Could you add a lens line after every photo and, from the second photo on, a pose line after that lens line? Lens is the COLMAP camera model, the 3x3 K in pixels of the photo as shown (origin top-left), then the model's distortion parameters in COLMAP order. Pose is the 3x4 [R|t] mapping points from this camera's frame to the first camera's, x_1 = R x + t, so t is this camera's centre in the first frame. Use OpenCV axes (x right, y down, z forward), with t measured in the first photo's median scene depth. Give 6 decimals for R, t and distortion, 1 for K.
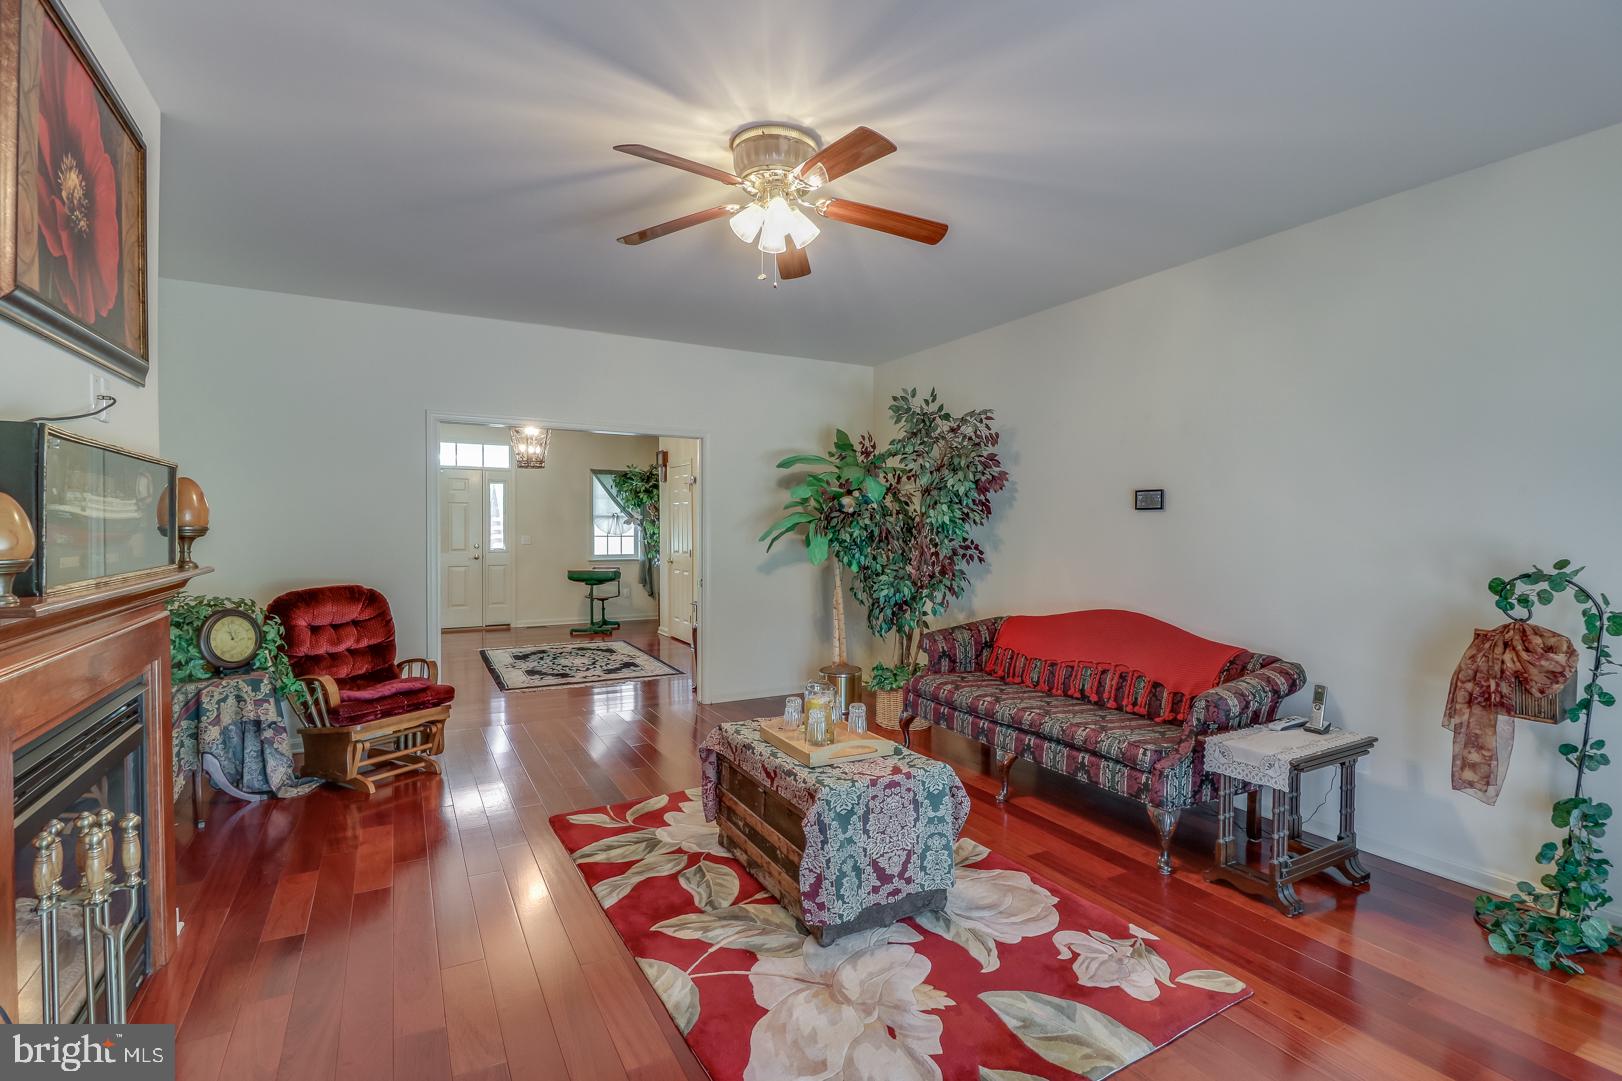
lens RADIAL K [[770.6, 0, 811.0], [0, 770.6, 540.5], [0, 0, 1]] dist [-0.001347, -0.000211]
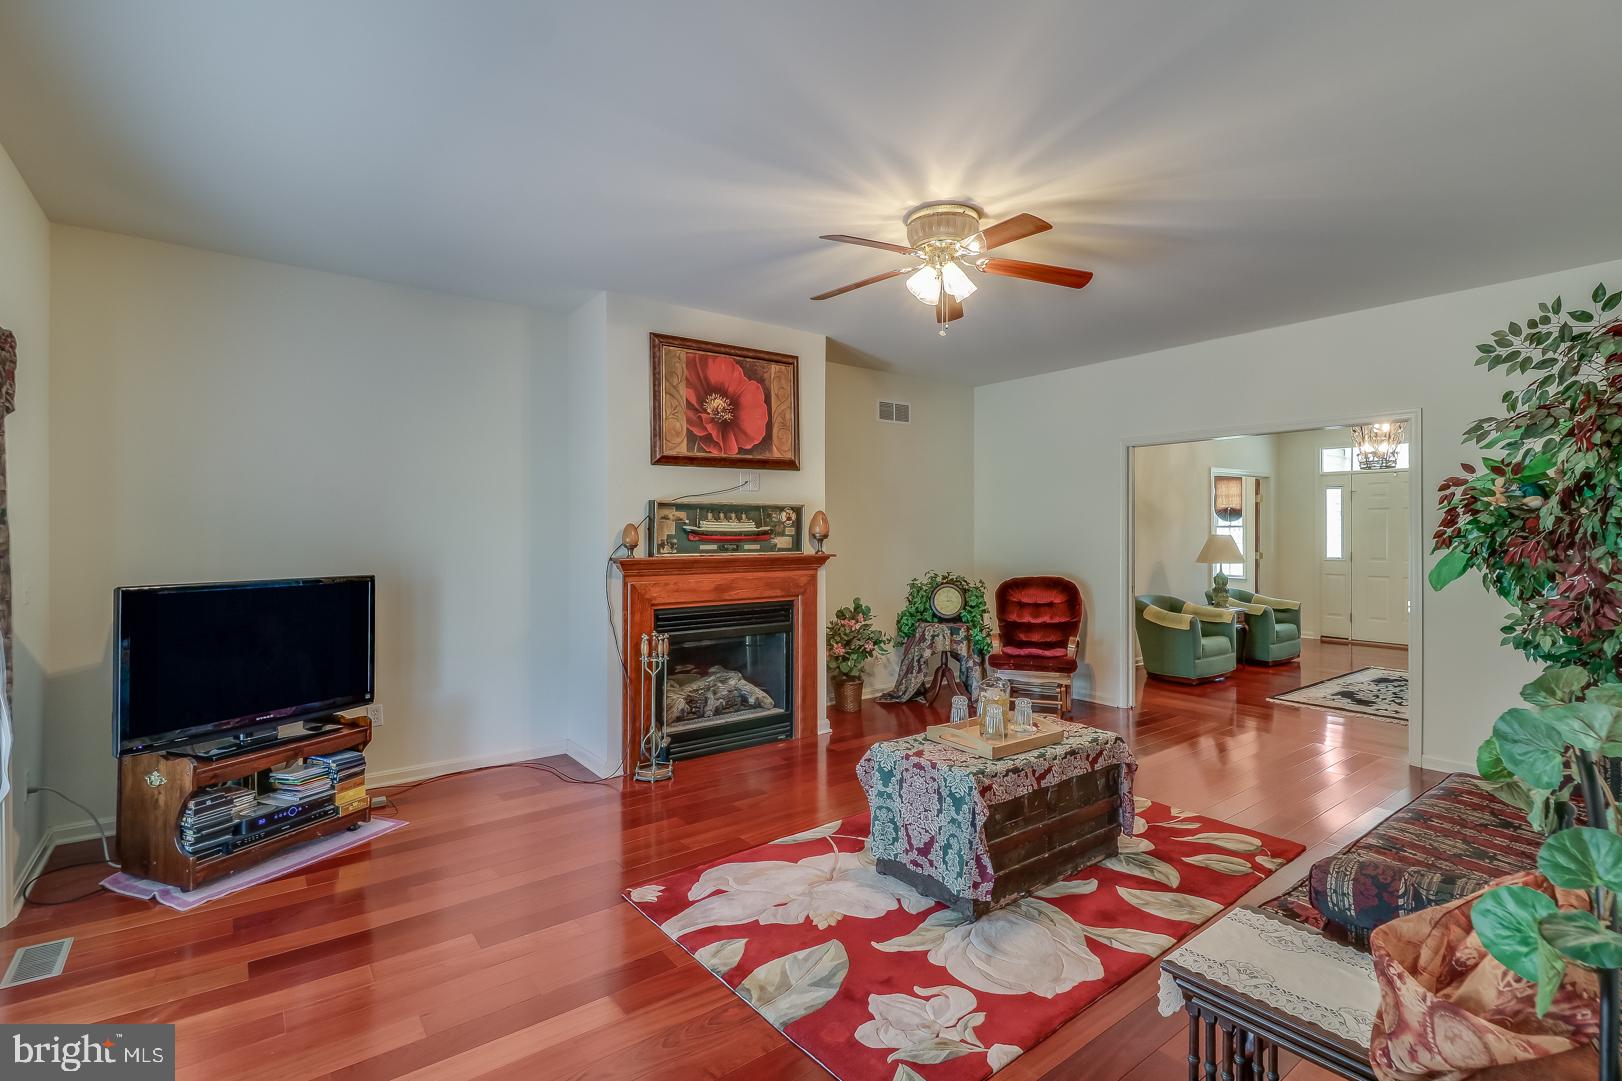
lens RADIAL K [[744.4, 0, 832.5], [0, 744.4, 530.5], [0, 0, 1]] dist [0.001156, 0.000111]
pose [[0.156425, -0.005359, -0.987675, 1.104656], [-0.018392, 0.999796, -0.008337, -0.010655], [0.987519, 0.019469, 0.156295, 0.676682]]
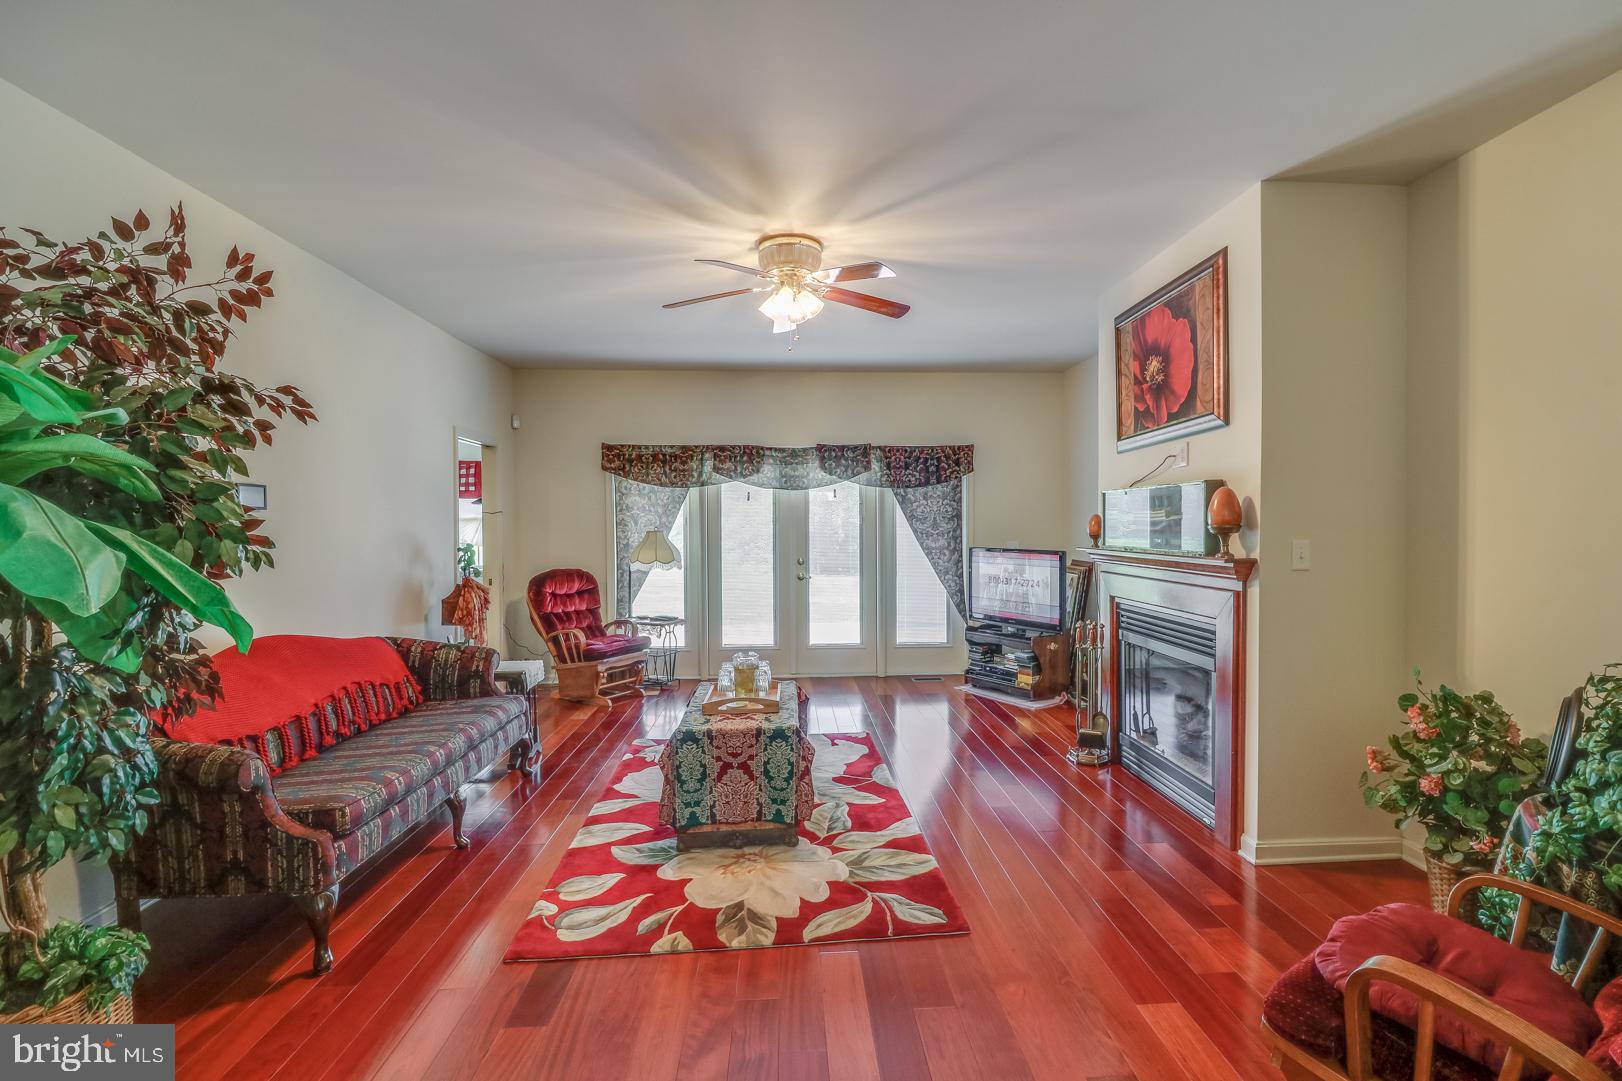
lens RADIAL K [[744.4, 0, 832.5], [0, 744.4, 530.5], [0, 0, 1]] dist [0.001156, 0.000111]
pose [[-0.907896, 0.001533, 0.419193, -0.691654], [0.014655, 0.999498, 0.028083, -0.049559], [-0.418940, 0.031640, -0.907463, 2.250400]]
